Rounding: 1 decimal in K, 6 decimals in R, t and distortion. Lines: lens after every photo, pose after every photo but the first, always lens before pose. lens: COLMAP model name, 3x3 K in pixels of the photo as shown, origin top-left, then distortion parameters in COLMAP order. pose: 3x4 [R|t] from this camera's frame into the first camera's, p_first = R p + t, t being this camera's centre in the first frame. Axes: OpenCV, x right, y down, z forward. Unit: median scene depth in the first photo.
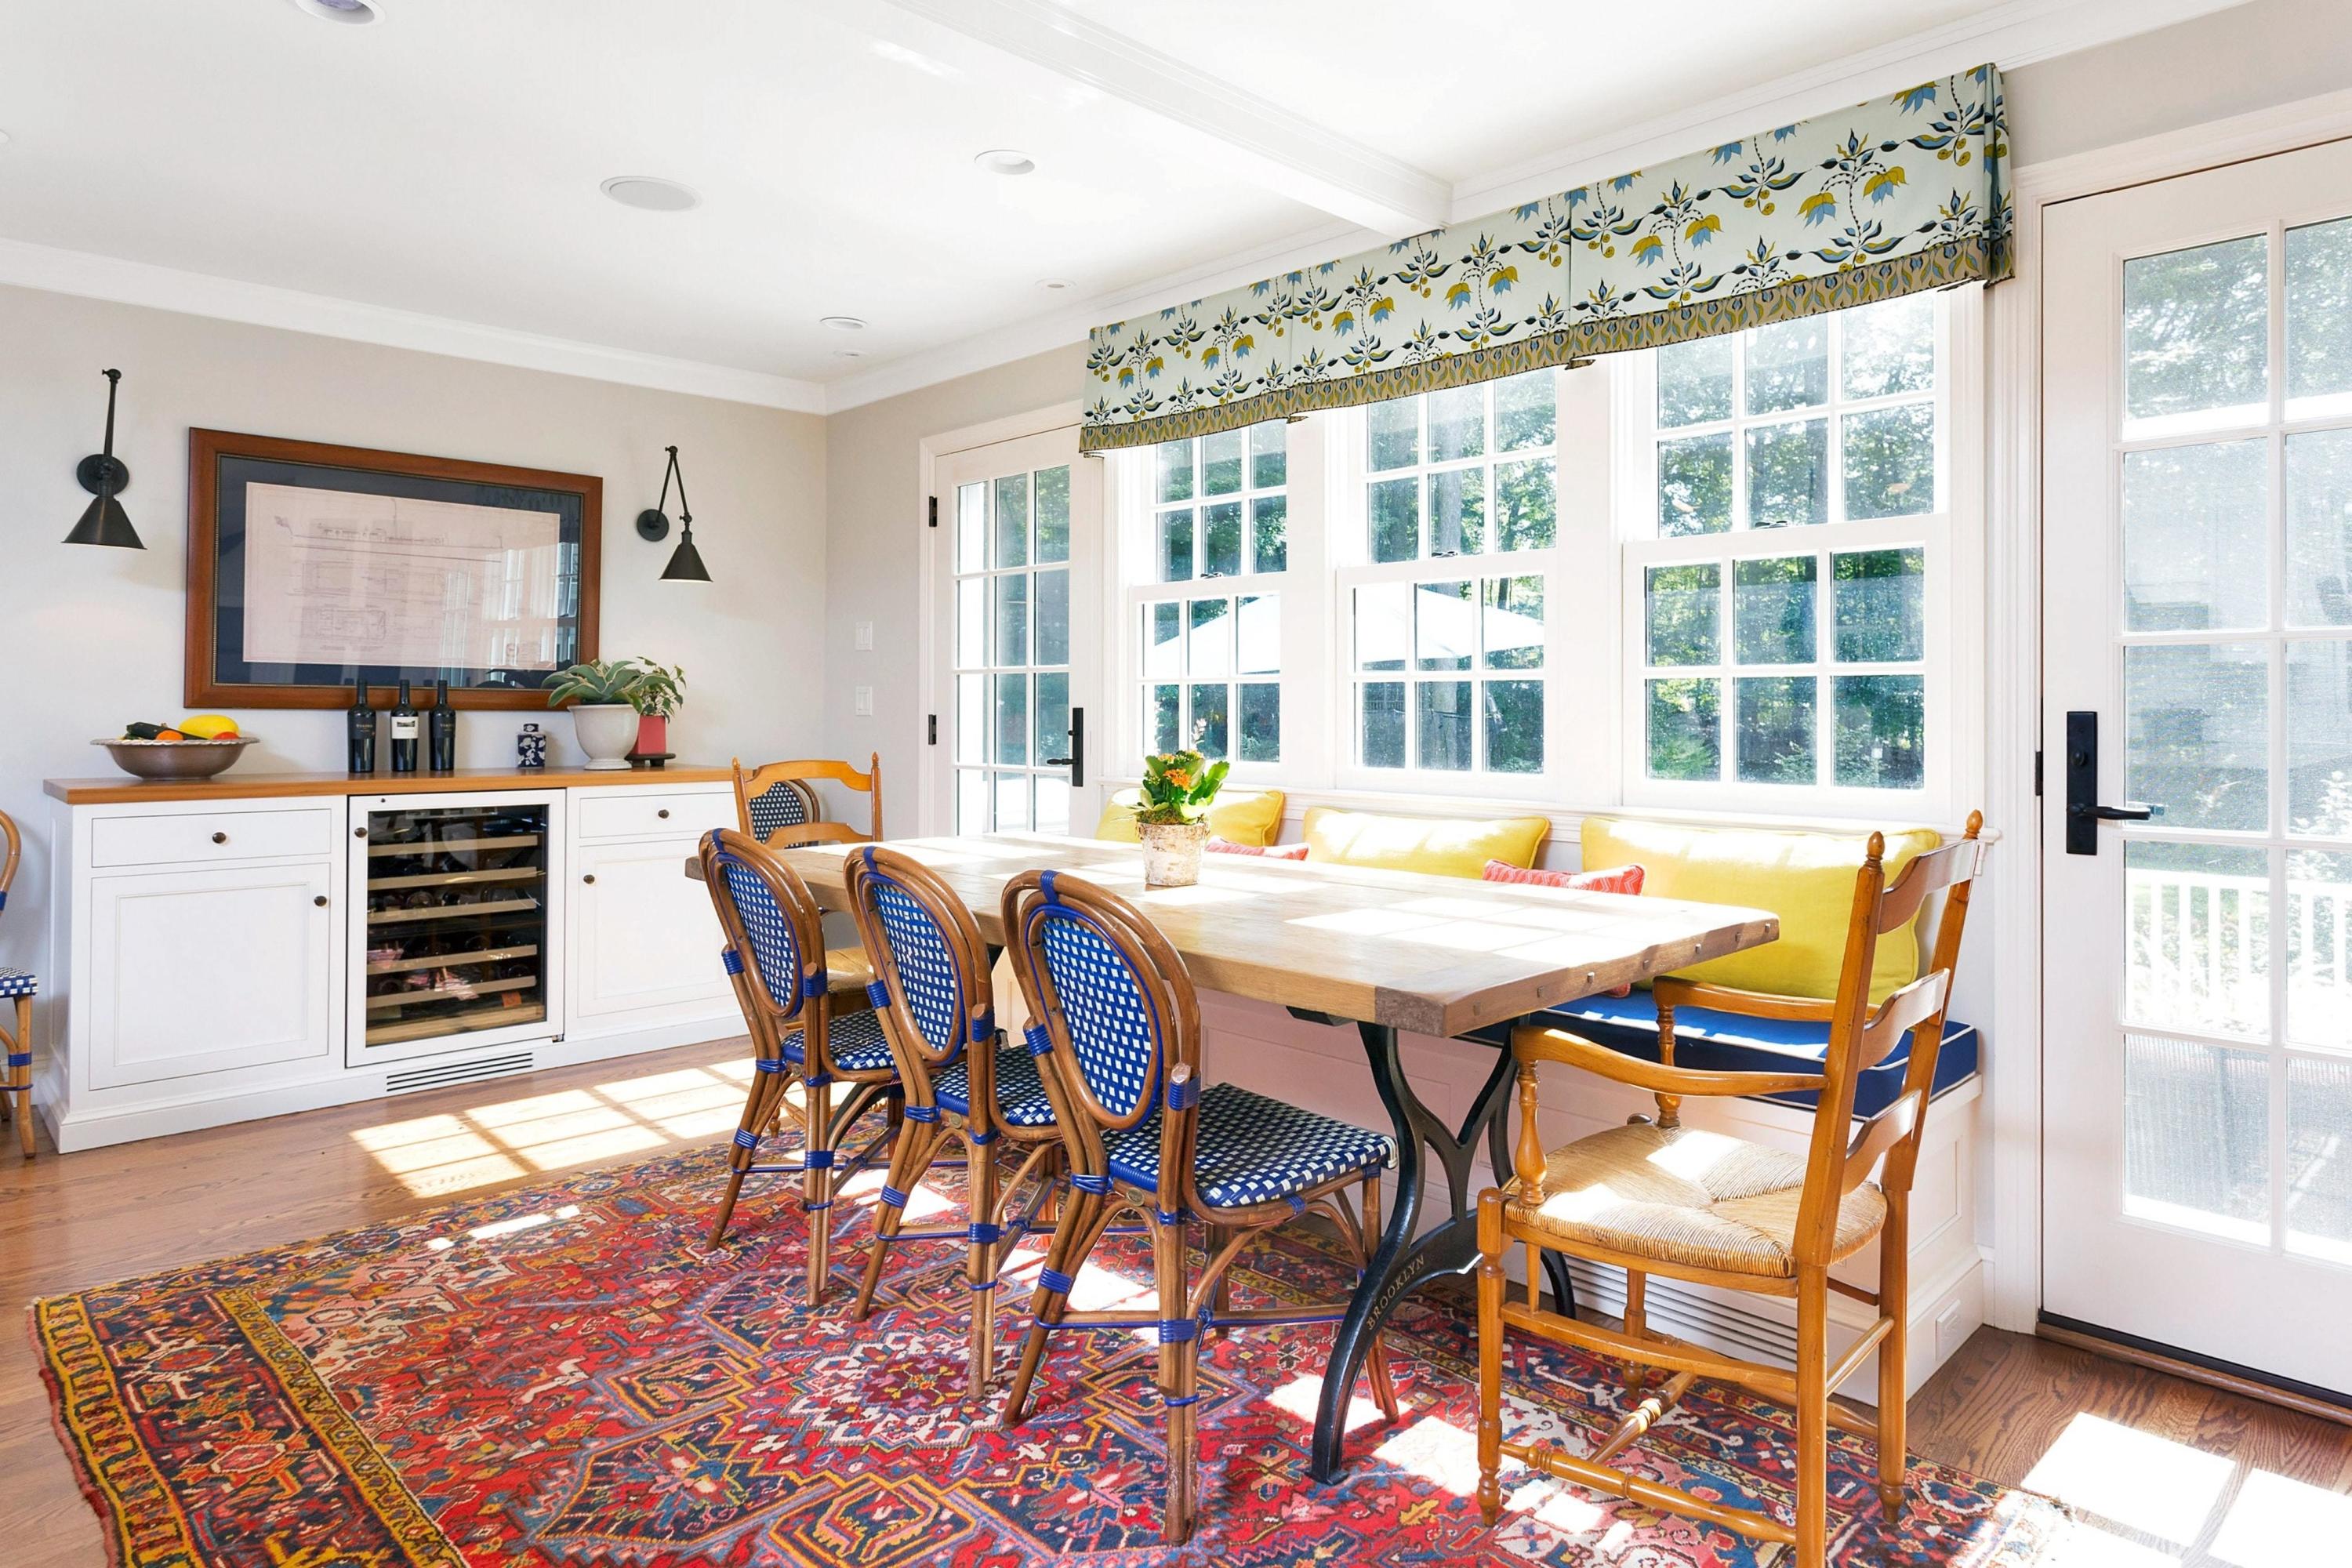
lens RADIAL K [[1362.1, 0, 1160.2], [0, 1362.1, 719.5], [0, 0, 1]] dist [-0.003799, 0.003134]
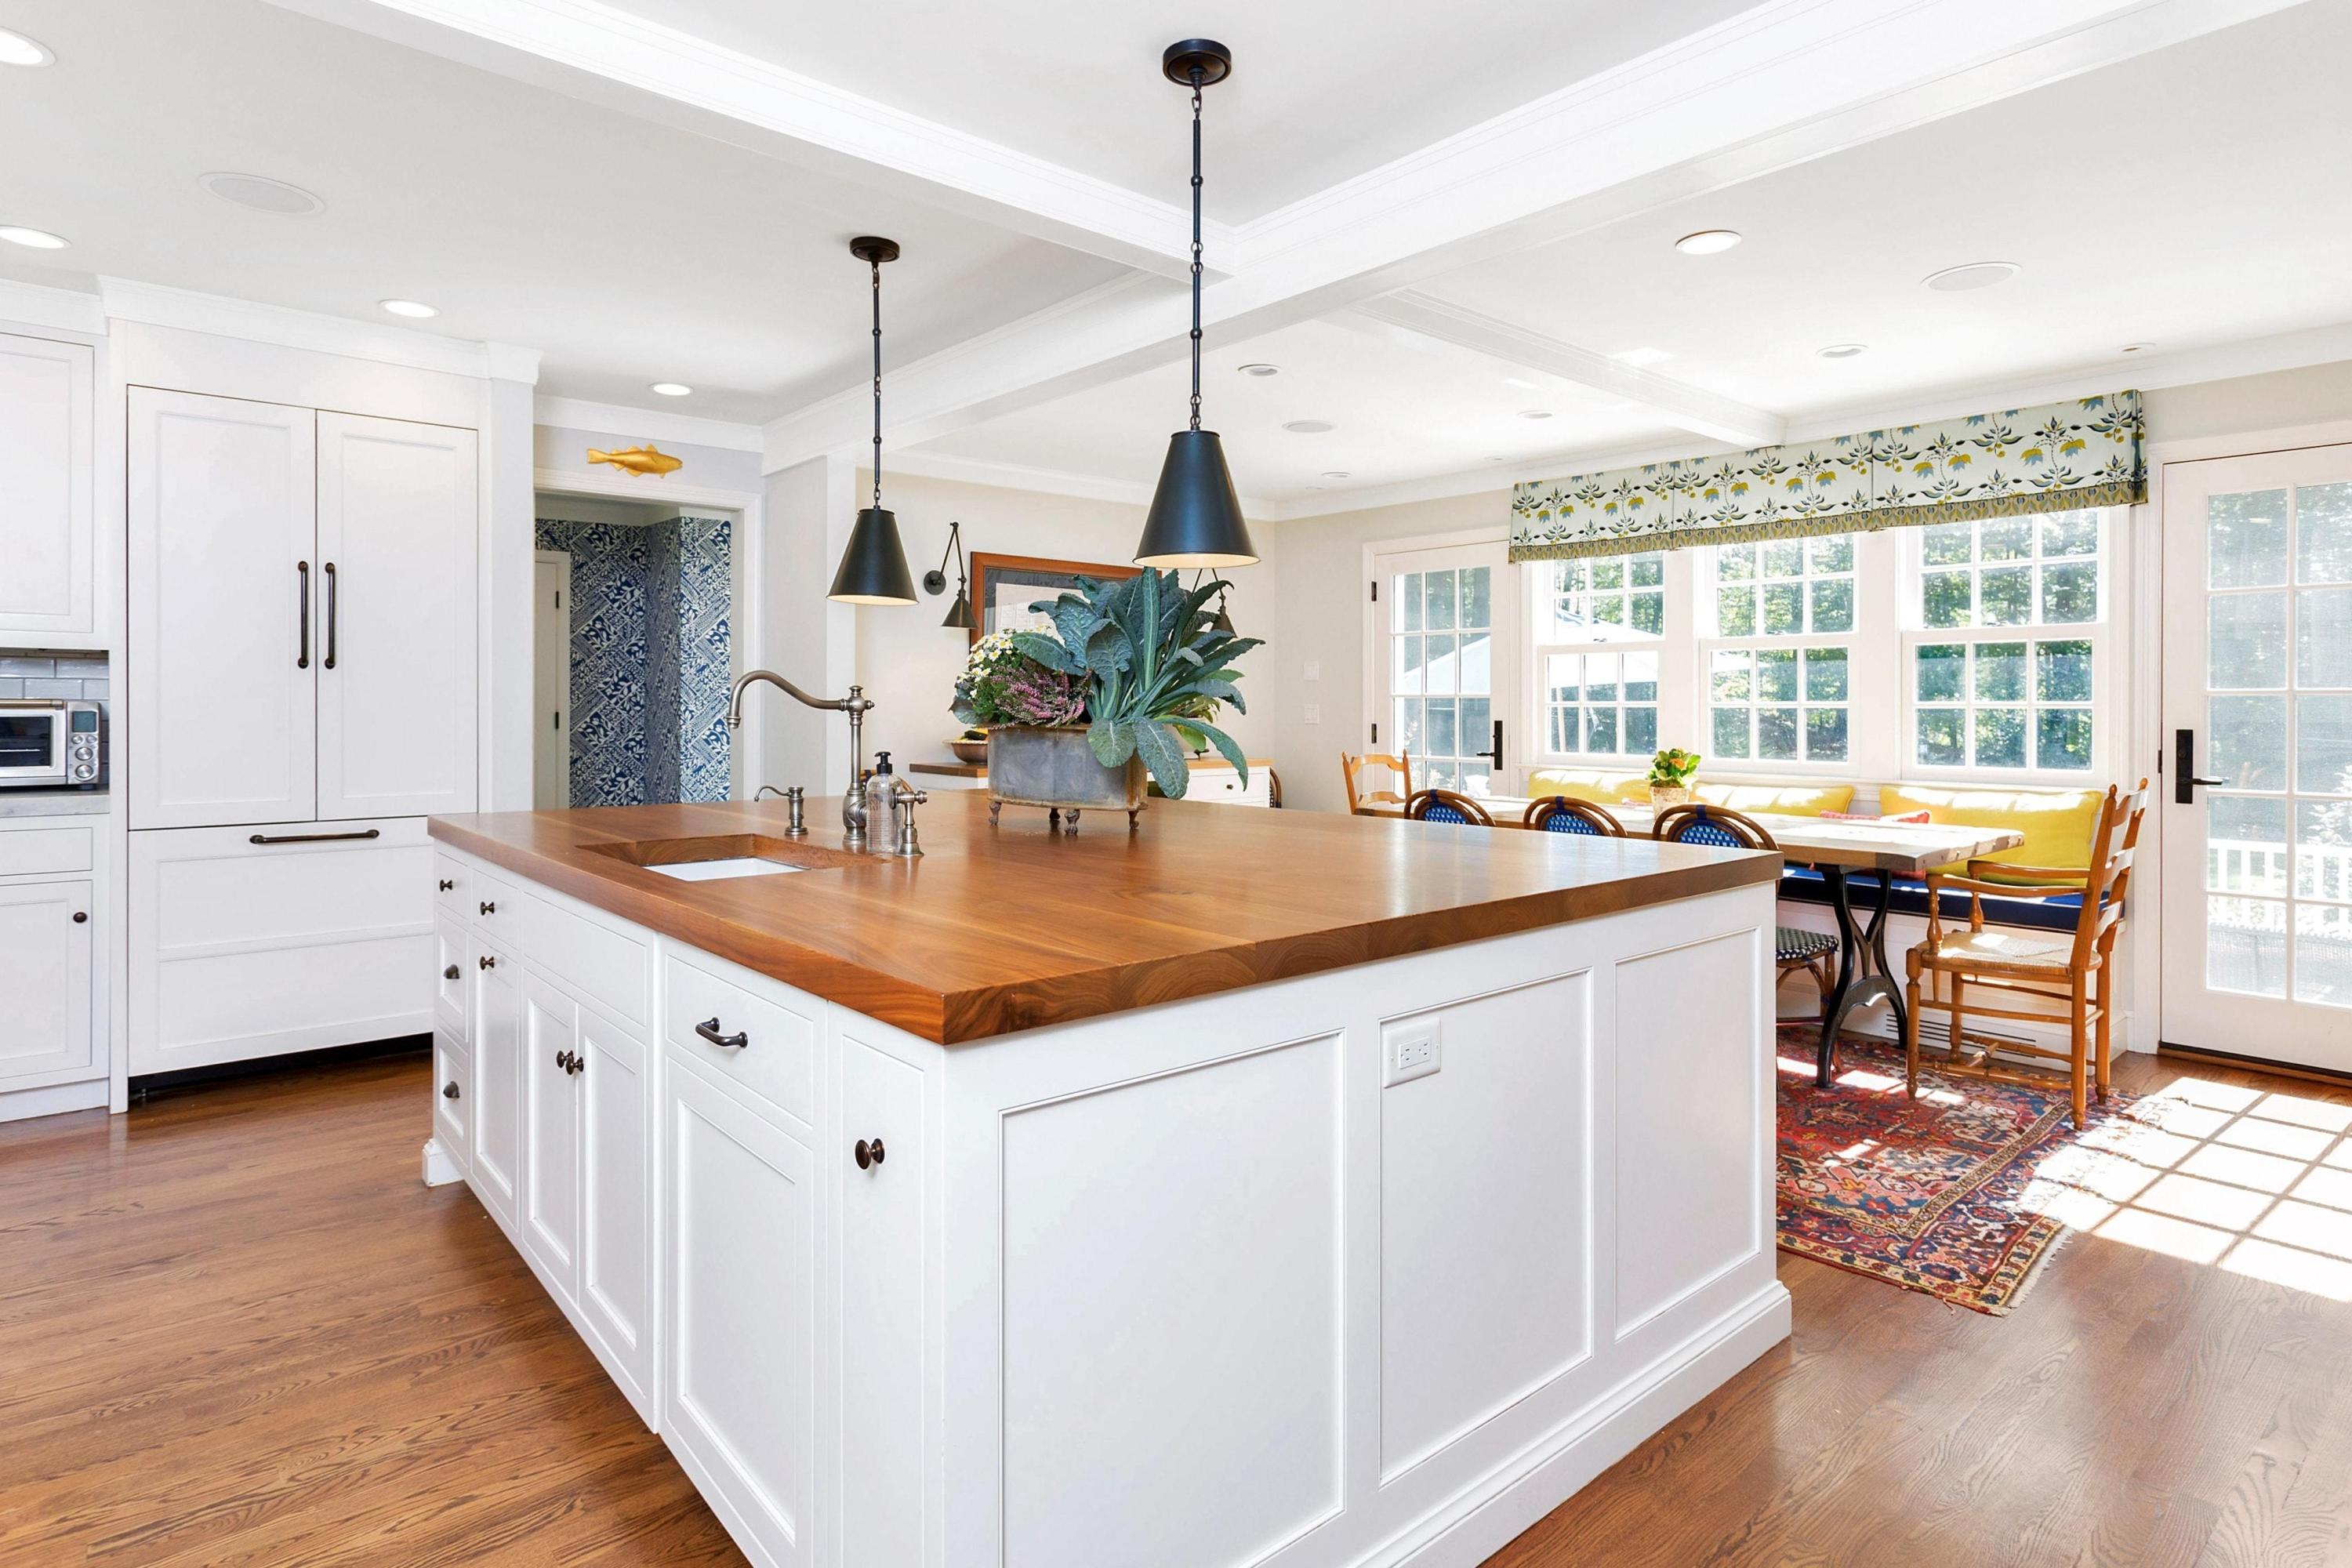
lens RADIAL K [[1248.2, 0, 1153.7], [0, 1248.2, 724.0], [0, 0, 1]] dist [0.004667, 0.000885]
pose [[0.998450, -0.000429, -0.055648, -0.560923], [0.000863, 0.999969, 0.007768, -0.023582], [0.055643, -0.007804, 0.998420, -0.701745]]
